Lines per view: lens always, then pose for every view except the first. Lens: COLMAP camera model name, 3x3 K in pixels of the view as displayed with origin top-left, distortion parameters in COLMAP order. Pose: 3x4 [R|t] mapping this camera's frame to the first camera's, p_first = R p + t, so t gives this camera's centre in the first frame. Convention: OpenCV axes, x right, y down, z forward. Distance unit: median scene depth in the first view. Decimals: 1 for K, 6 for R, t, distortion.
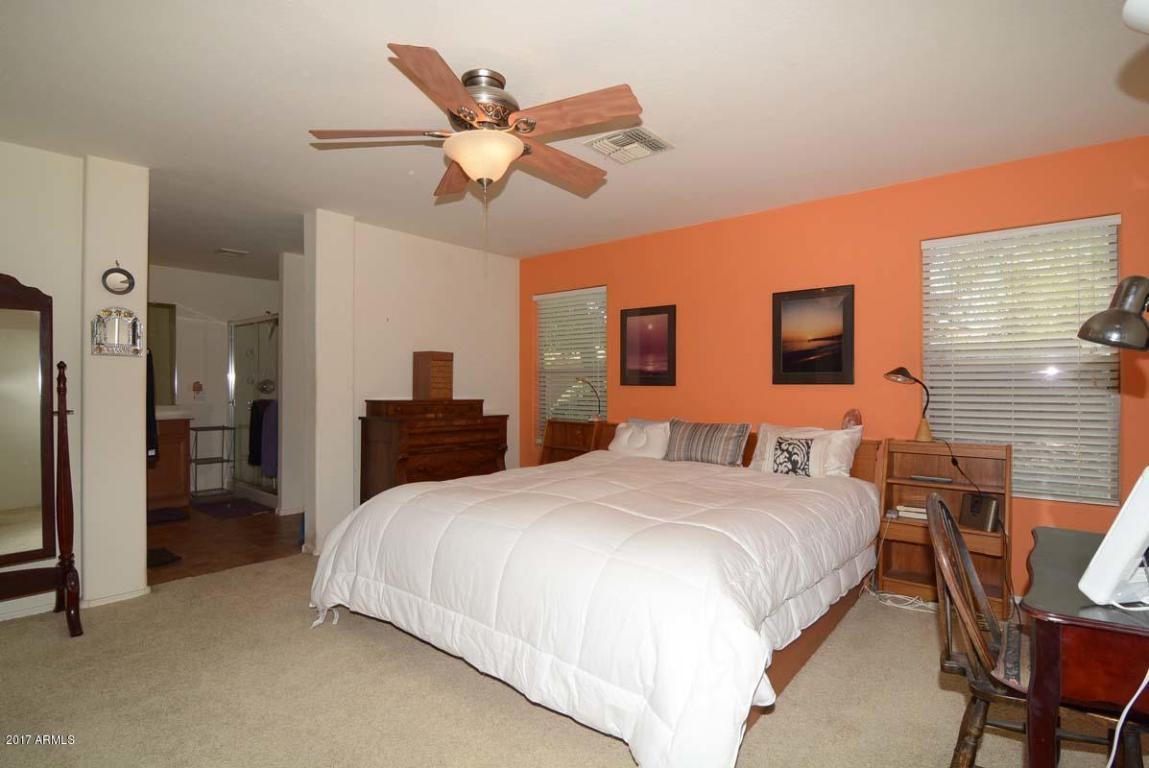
lens RADIAL K [[559.0, 0, 577.3], [0, 559.0, 385.7], [0, 0, 1]] dist [-0.004353, -0.010599]
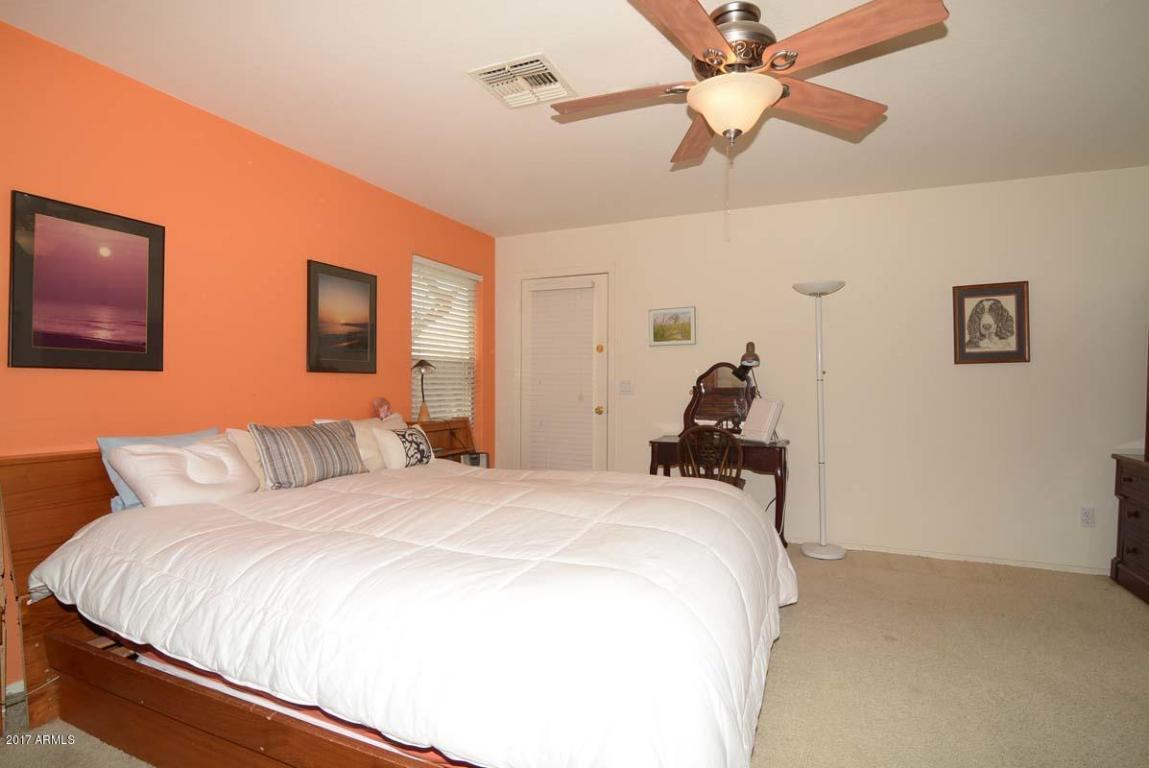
lens RADIAL K [[559.0, 0, 577.3], [0, 559.0, 385.7], [0, 0, 1]] dist [-0.004353, -0.010599]
pose [[-0.268803, -0.007185, 0.963168, -0.579002], [-0.005532, 0.999967, 0.005916, 0.011425], [-0.963179, -0.003738, -0.268834, 0.909616]]
